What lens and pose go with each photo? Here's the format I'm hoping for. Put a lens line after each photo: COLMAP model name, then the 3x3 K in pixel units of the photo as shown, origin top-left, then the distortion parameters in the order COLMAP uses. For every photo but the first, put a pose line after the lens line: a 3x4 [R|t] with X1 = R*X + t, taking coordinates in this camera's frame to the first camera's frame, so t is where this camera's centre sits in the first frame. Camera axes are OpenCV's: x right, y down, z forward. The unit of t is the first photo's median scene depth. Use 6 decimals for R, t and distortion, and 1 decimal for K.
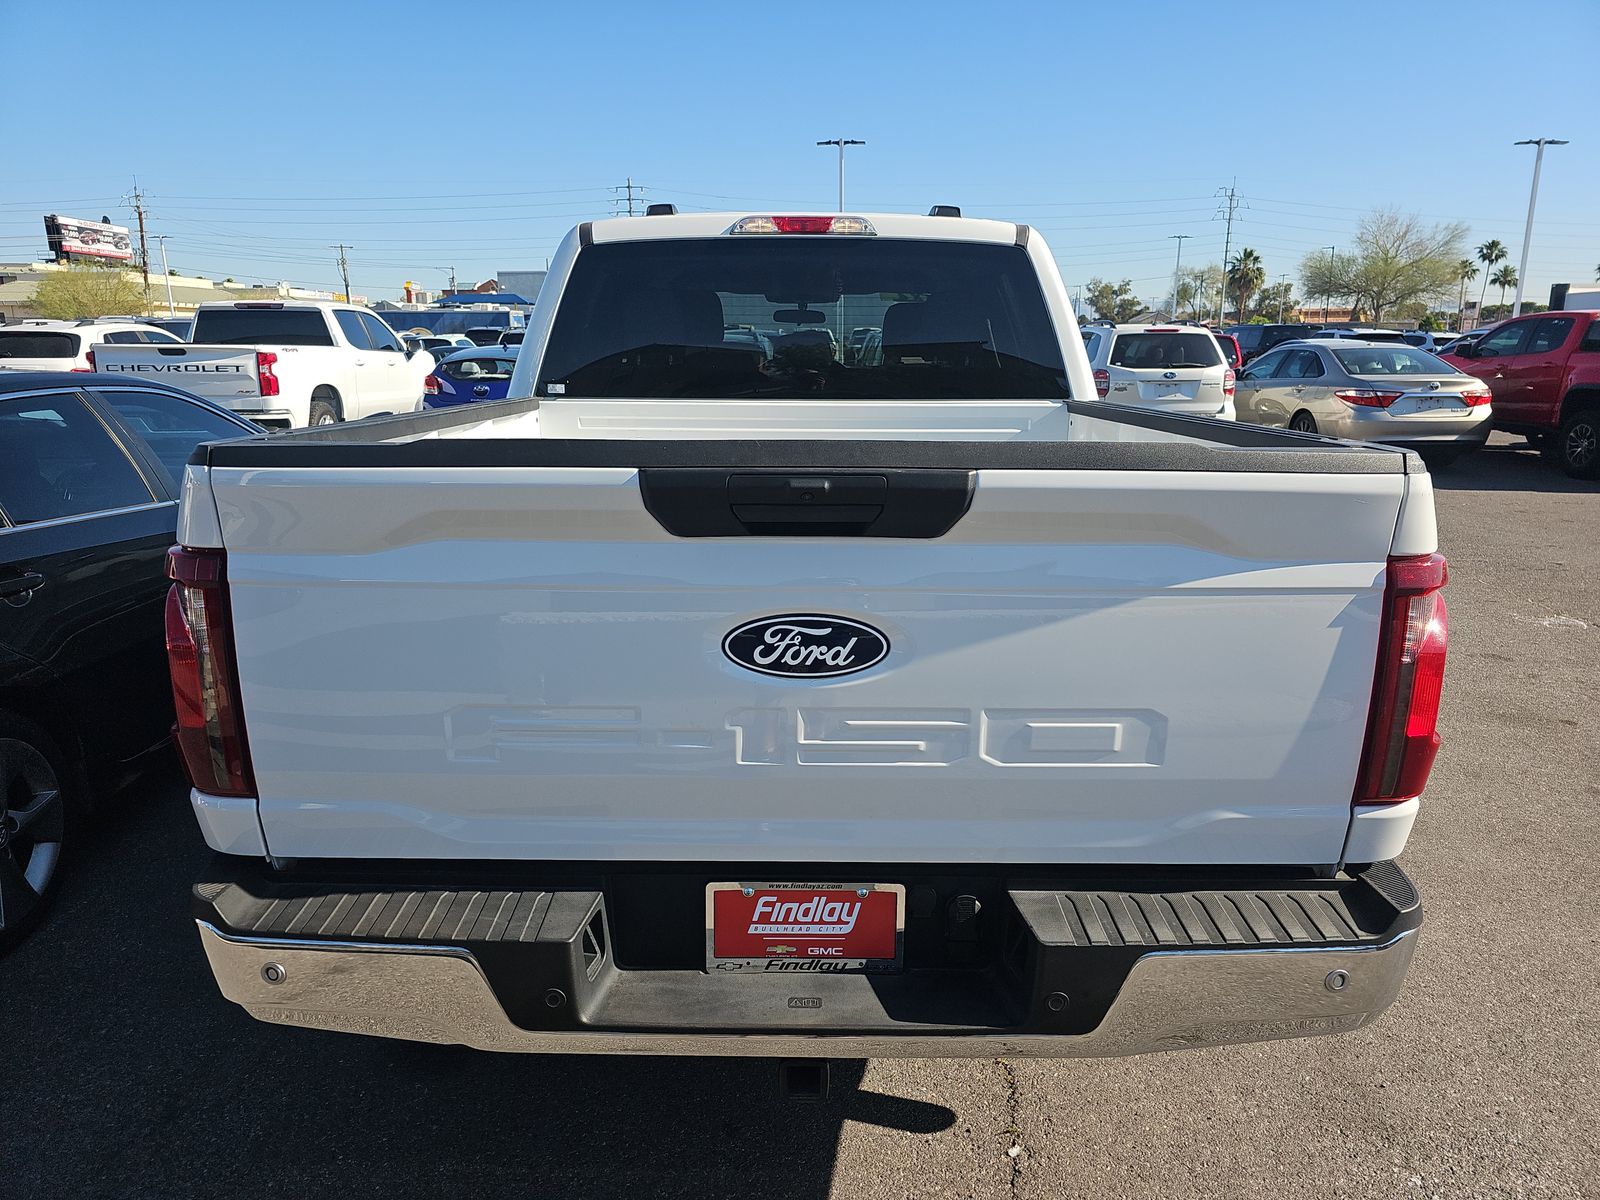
lens RADIAL K [[1068.0, 0, 806.1], [0, 1068.0, 598.3], [0, 0, 1]] dist [0.048301, -0.038979]
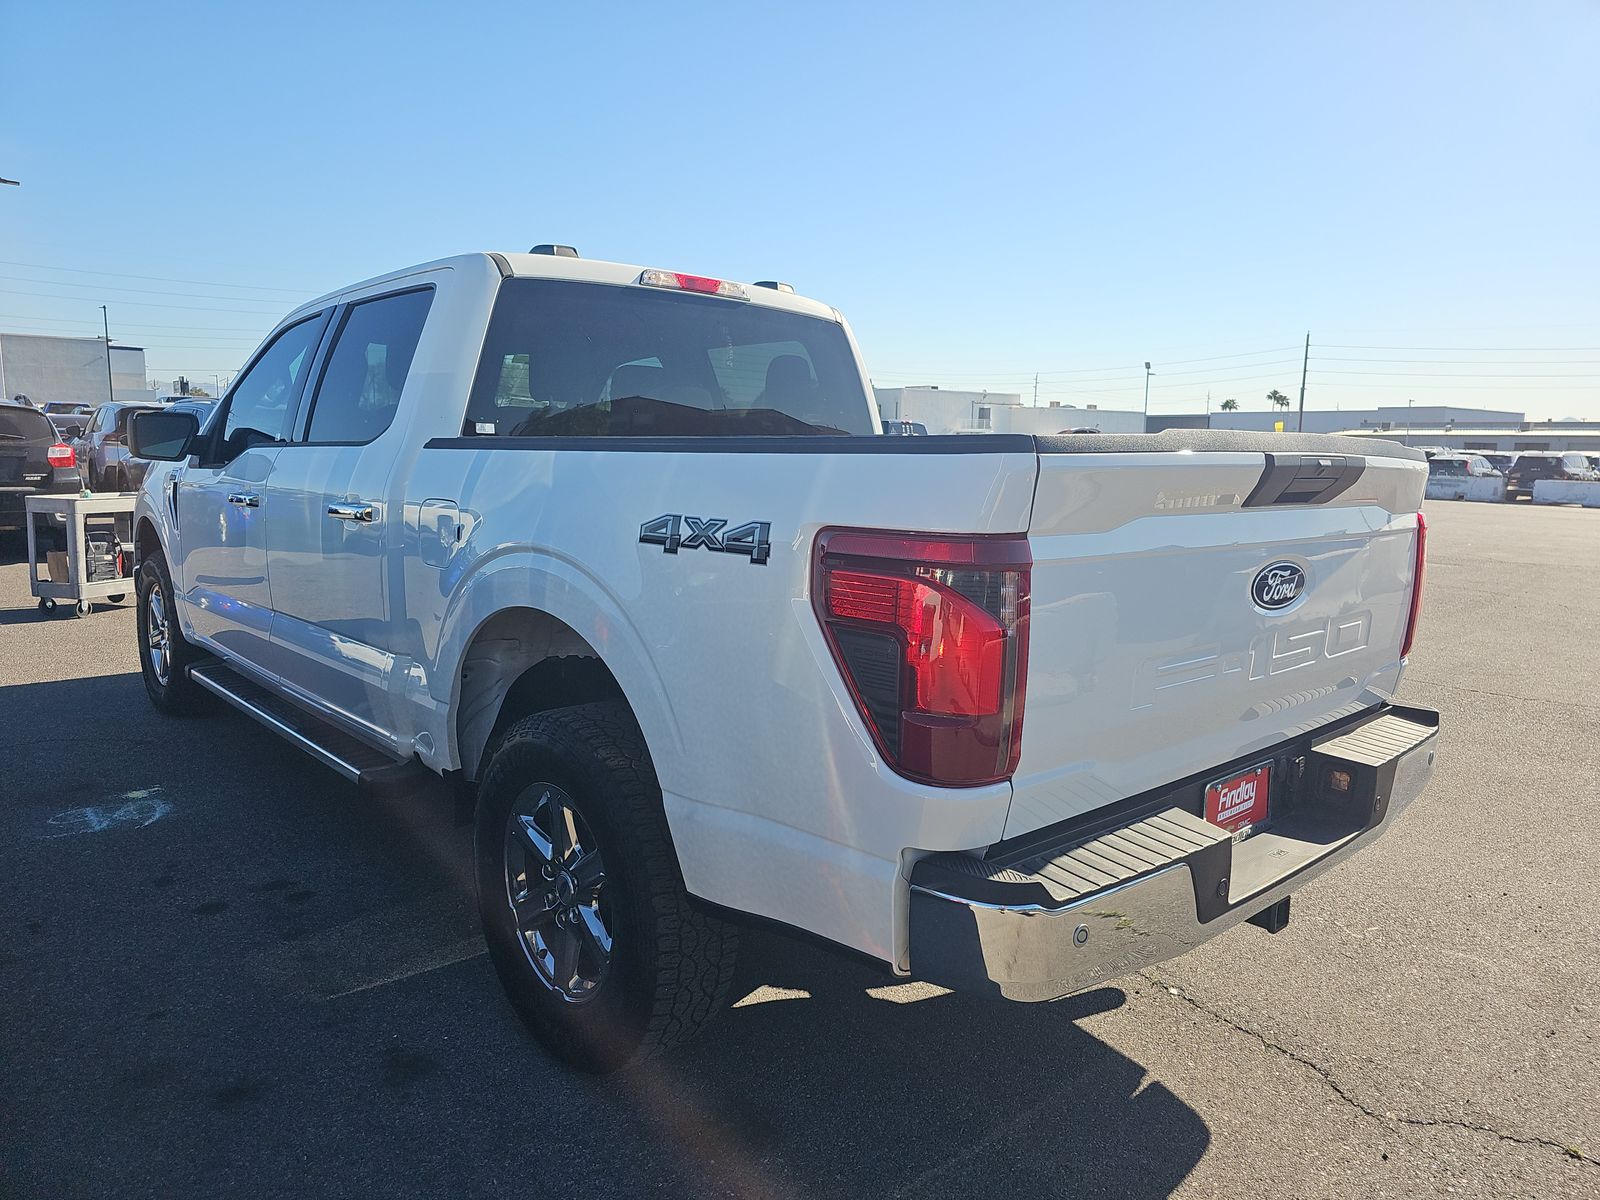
lens RADIAL K [[1068.0, 0, 806.1], [0, 1068.0, 598.3], [0, 0, 1]] dist [0.048301, -0.038979]
pose [[0.733123, -0.075010, 0.675947, -0.664944], [0.134104, 0.990329, -0.035550, 0.013588], [-0.666743, 0.116710, 0.736093, 0.179661]]
